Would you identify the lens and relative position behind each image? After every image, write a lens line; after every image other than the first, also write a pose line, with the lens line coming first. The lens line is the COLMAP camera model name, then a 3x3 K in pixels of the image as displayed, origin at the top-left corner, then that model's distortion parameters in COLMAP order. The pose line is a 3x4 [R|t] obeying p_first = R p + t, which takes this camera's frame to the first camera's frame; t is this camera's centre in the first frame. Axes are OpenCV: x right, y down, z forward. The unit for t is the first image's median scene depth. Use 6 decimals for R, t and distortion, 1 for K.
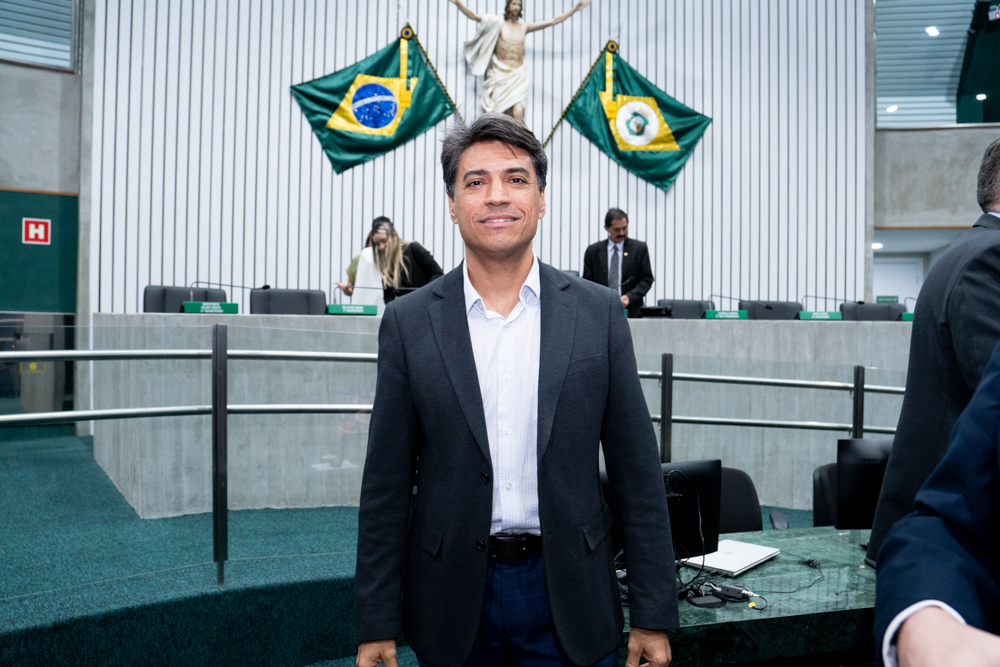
lens RADIAL K [[777.0, 0, 501.1], [0, 777.0, 327.1], [0, 0, 1]] dist [-0.121812, 0.081308]
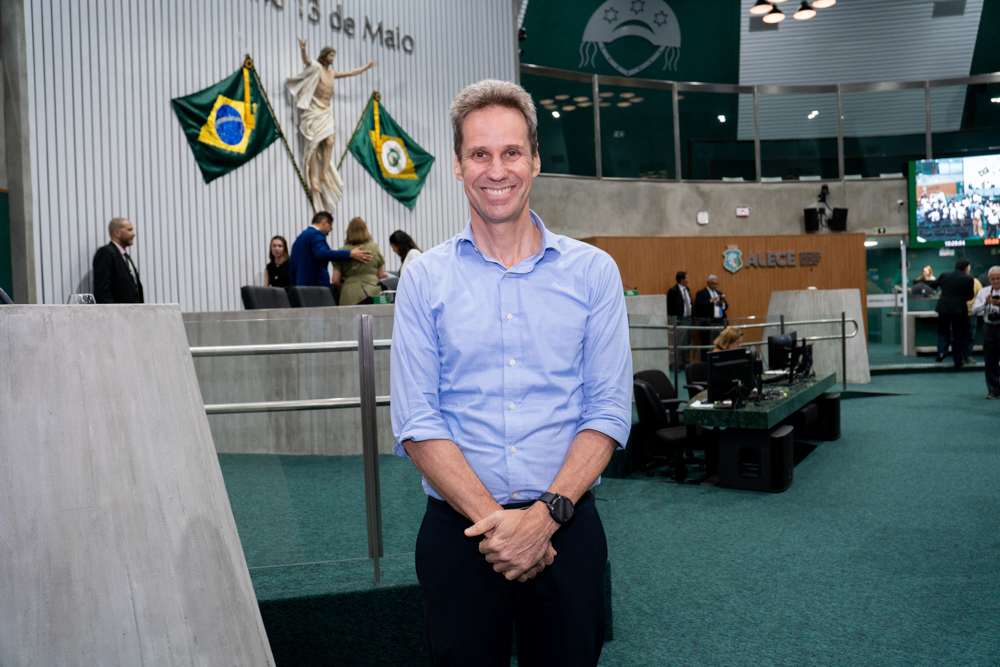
lens RADIAL K [[777.0, 0, 528.4], [0, 777.0, 334.4], [0, 0, 1]] dist [-0.121812, 0.081308]
pose [[0.685780, -0.066667, 0.724749, -0.683264], [0.054277, 0.997708, 0.040417, -0.001612], [-0.725782, 0.011621, 0.687826, -0.082509]]
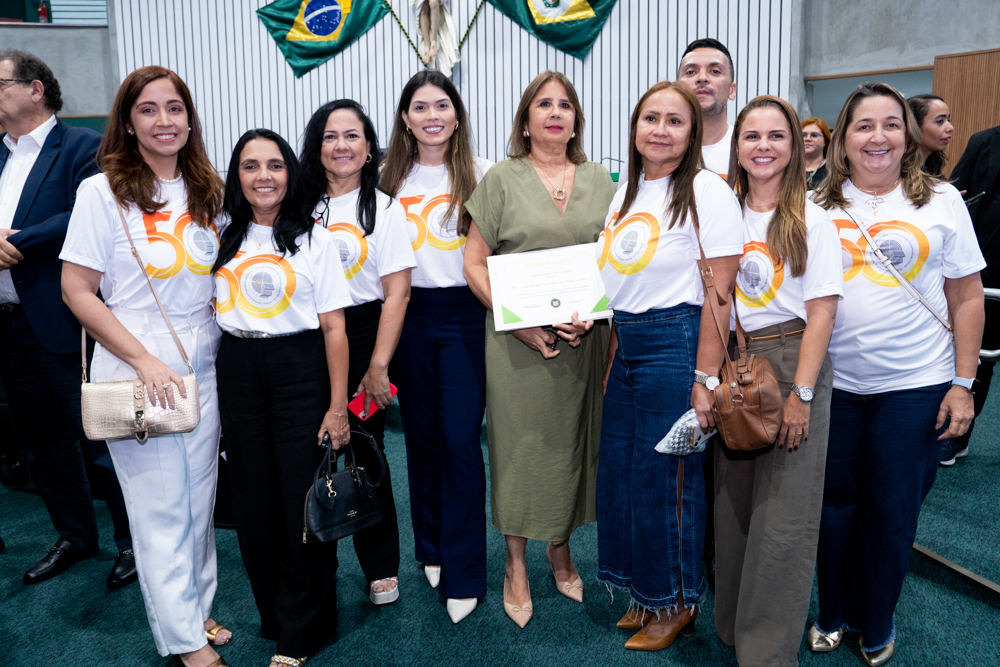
lens RADIAL K [[777.0, 0, 500.6], [0, 777.0, 330.5], [0, 0, 1]] dist [-0.121812, 0.081308]
pose [[0.882300, 0.056875, -0.467239, 0.644630], [0.016384, 0.988360, 0.151247, 0.019180], [0.470403, -0.141100, 0.871098, 0.037294]]
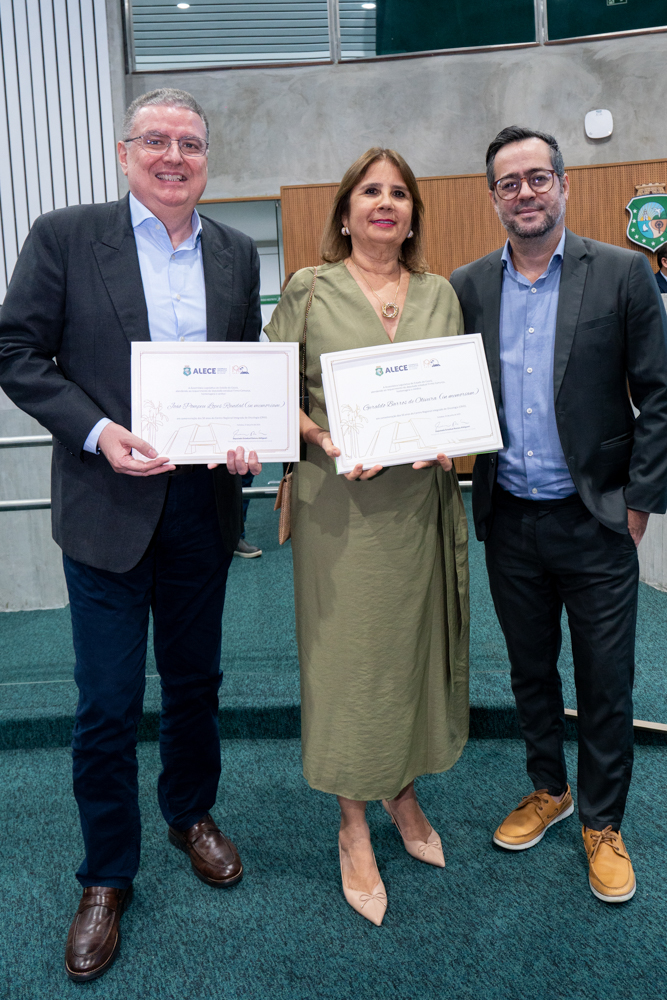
lens RADIAL K [[831.0, 0, 364.2], [0, 831.0, 437.2], [0, 0, 1]] dist [-0.093904, 0.065177]
pose [[0.954111, -0.098256, 0.282874, 0.483412], [0.065591, 0.990270, 0.122735, 0.015217], [-0.292181, -0.098549, 0.951272, 0.132701]]
